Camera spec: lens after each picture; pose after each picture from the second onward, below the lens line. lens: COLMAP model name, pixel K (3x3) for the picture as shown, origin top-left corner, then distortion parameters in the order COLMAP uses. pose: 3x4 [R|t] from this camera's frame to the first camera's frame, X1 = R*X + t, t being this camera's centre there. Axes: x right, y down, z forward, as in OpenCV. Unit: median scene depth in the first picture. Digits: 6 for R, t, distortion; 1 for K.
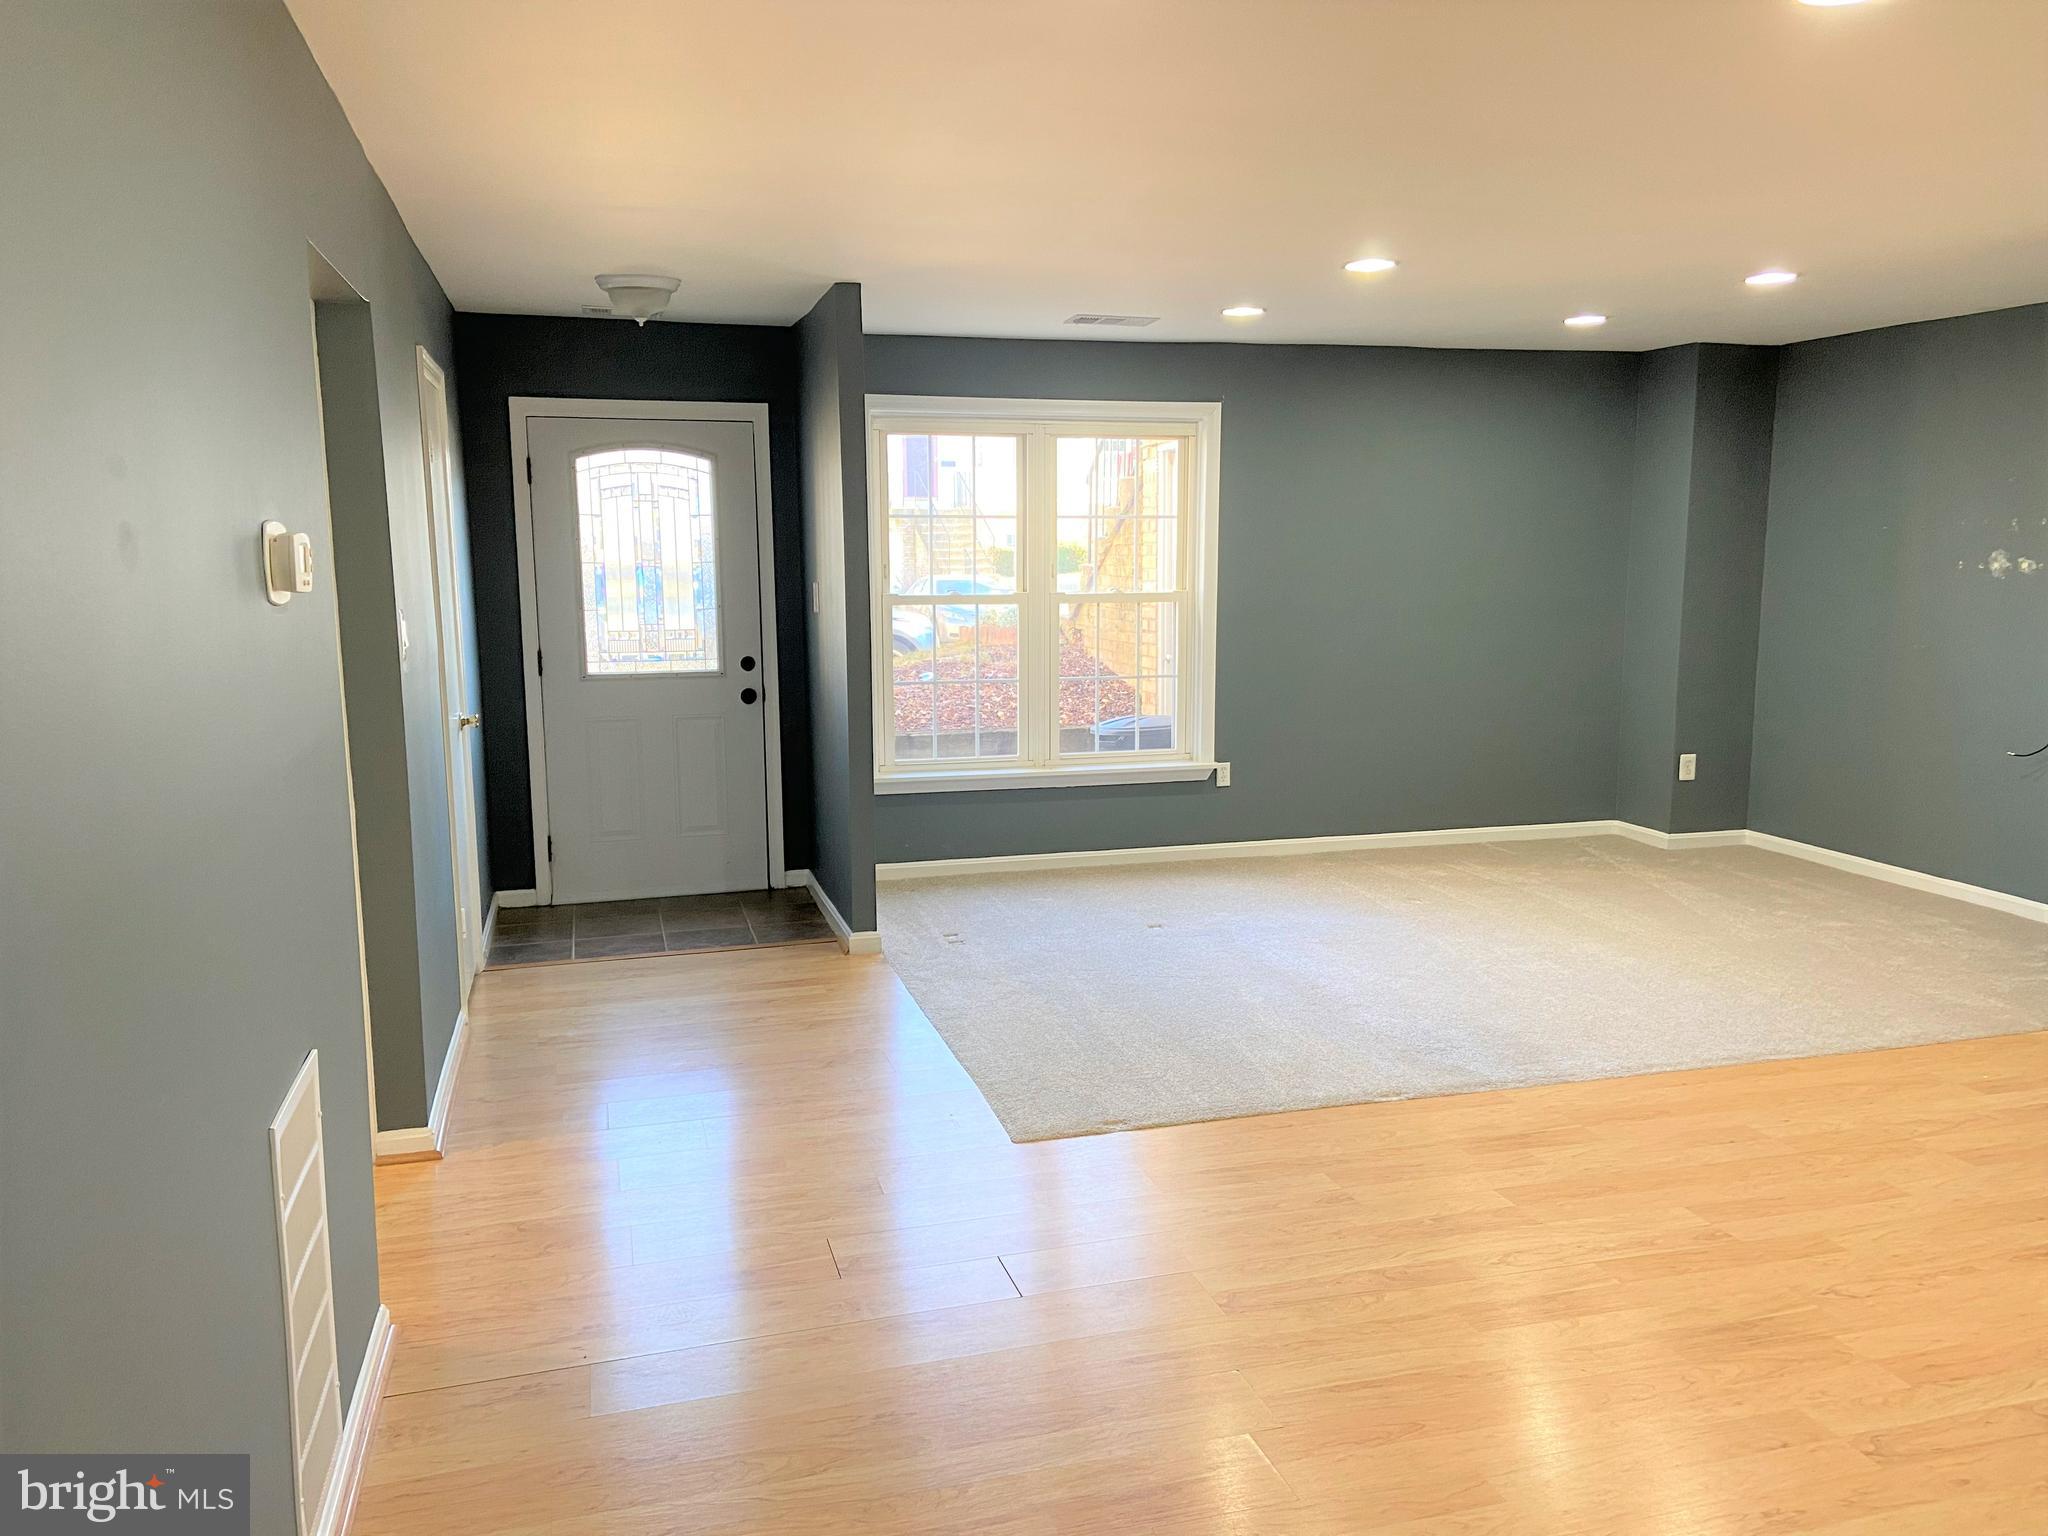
lens RADIAL K [[1537.7, 0, 1021.3], [0, 1537.7, 761.6], [0, 0, 1]] dist [0.129004, -0.167425]
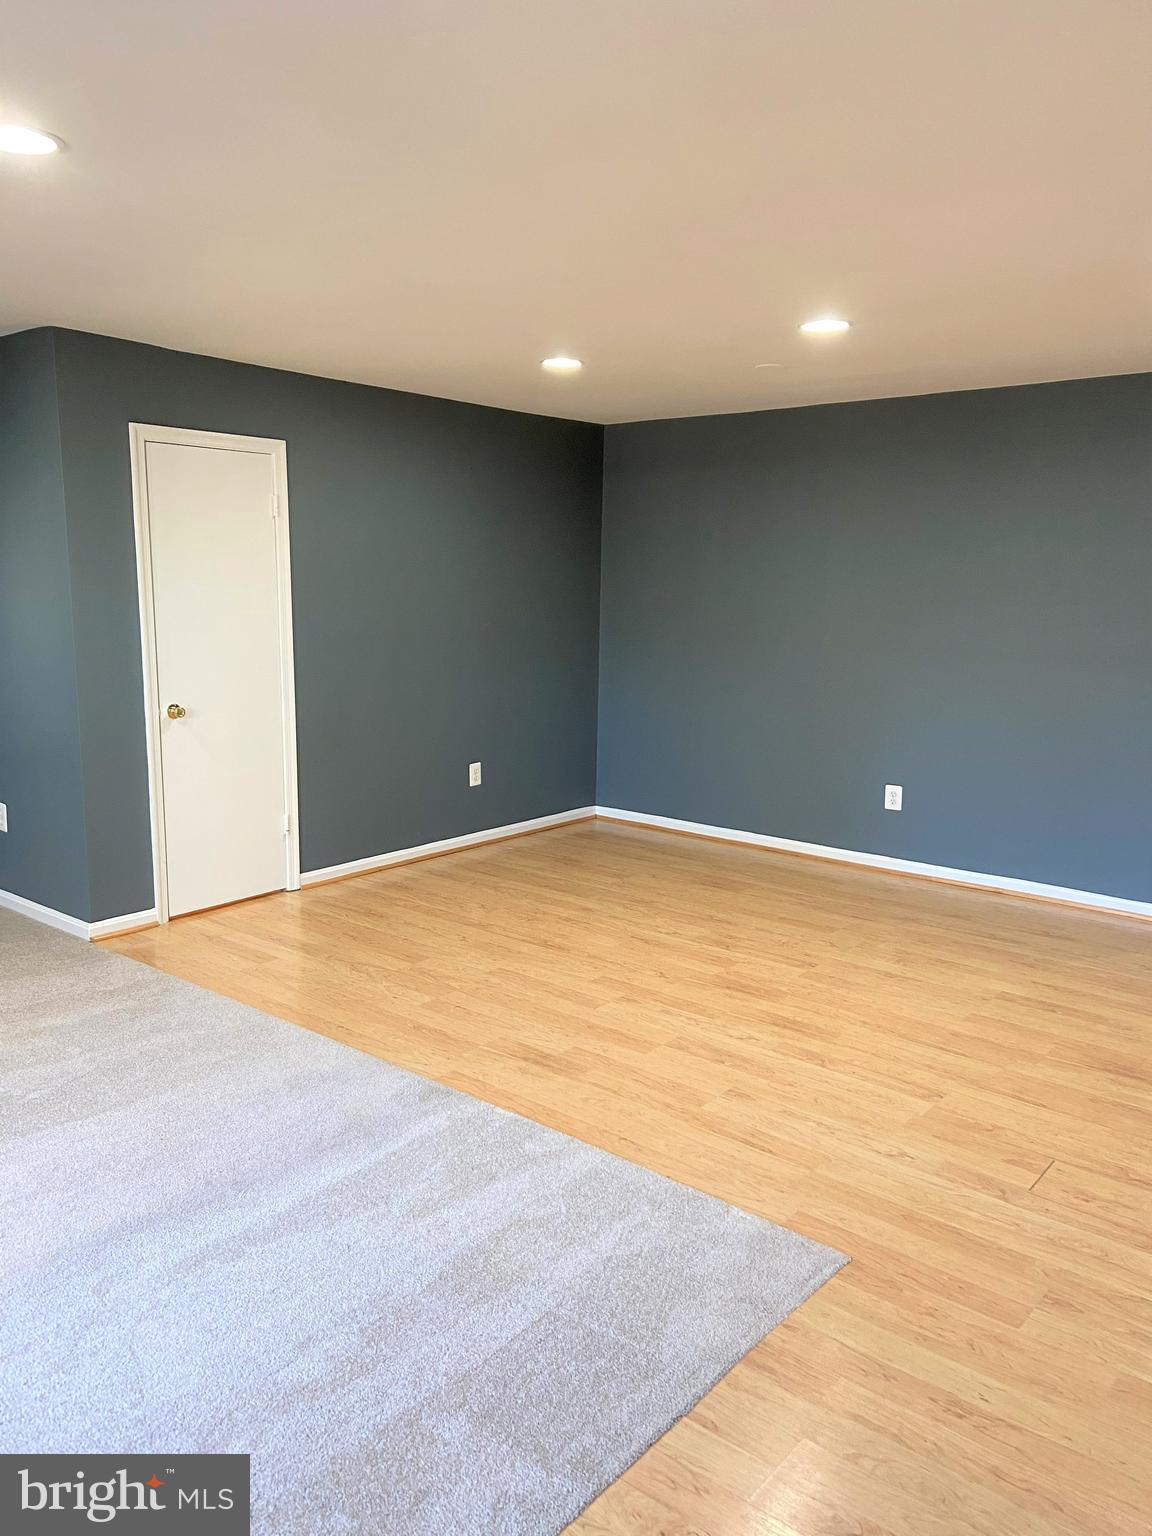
lens RADIAL K [[1150.8, 0, 576.0], [0, 1150.8, 768.0], [0, 0, 1]] dist [0.131119, -0.169670]
pose [[-0.566878, -0.144176, 0.811087, -0.259801], [0.102834, 0.964481, 0.243315, -0.127908], [-0.817358, 0.221337, -0.531916, 0.875967]]
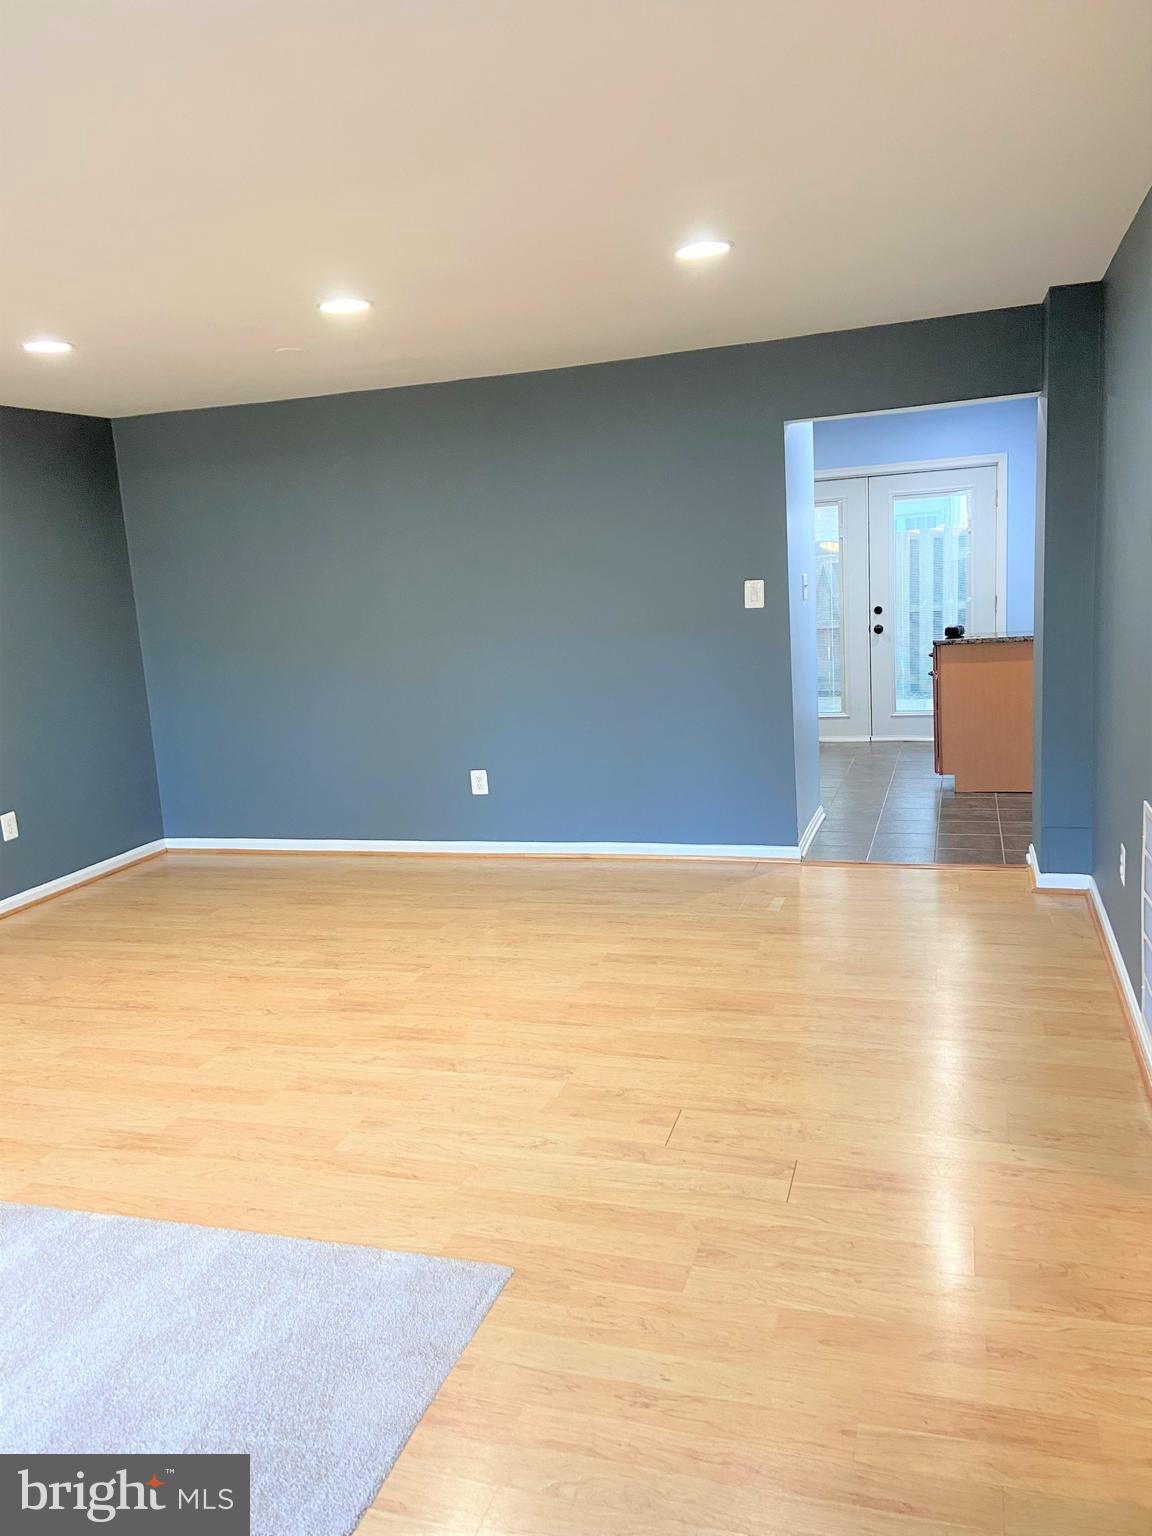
lens RADIAL K [[1155.4, 0, 571.0], [0, 1155.4, 752.3], [0, 0, 1]] dist [0.133878, -0.177743]
pose [[-0.828923, -0.036410, 0.558177, -0.235335], [0.145575, 0.949451, 0.278120, -0.124190], [-0.540088, 0.311797, -0.781721, 0.860780]]
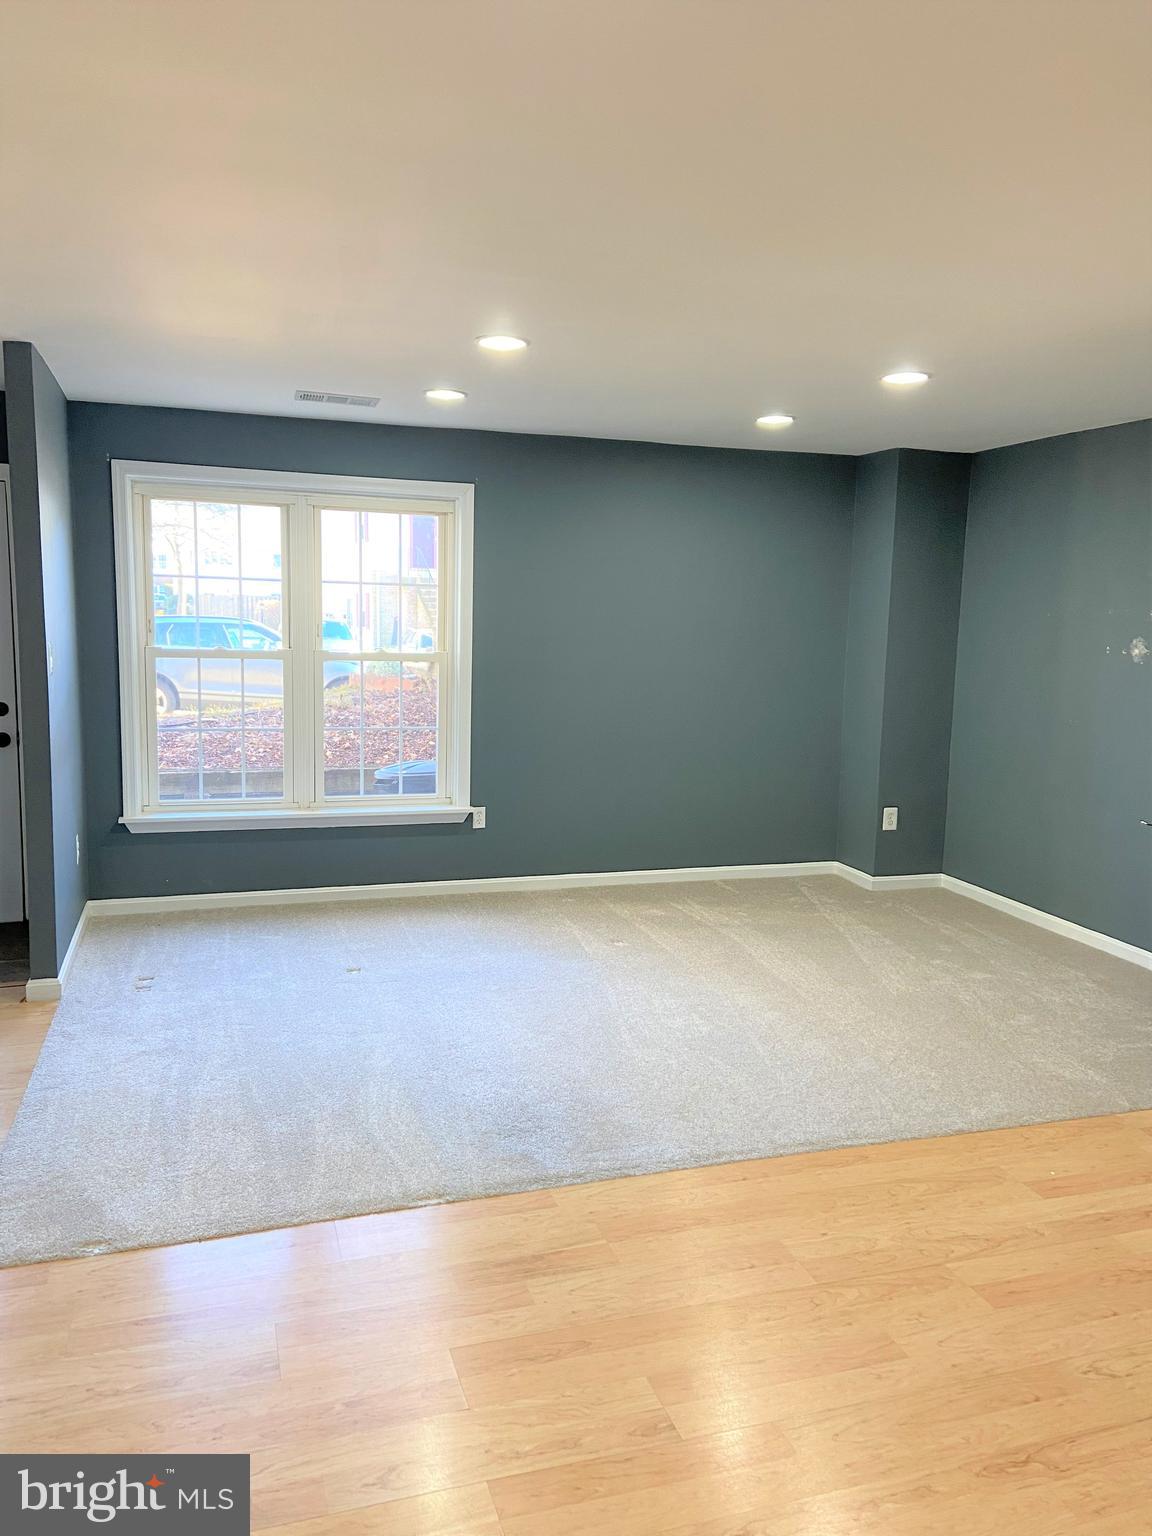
lens RADIAL K [[1153.3, 0, 576.0], [0, 1153.3, 756.3], [0, 0, 1]] dist [0.129004, -0.167425]
pose [[0.999025, 0.023442, 0.037405, 0.194134], [-0.022964, 0.999650, -0.013160, -0.030707], [-0.037700, 0.012288, 0.999214, 0.186479]]
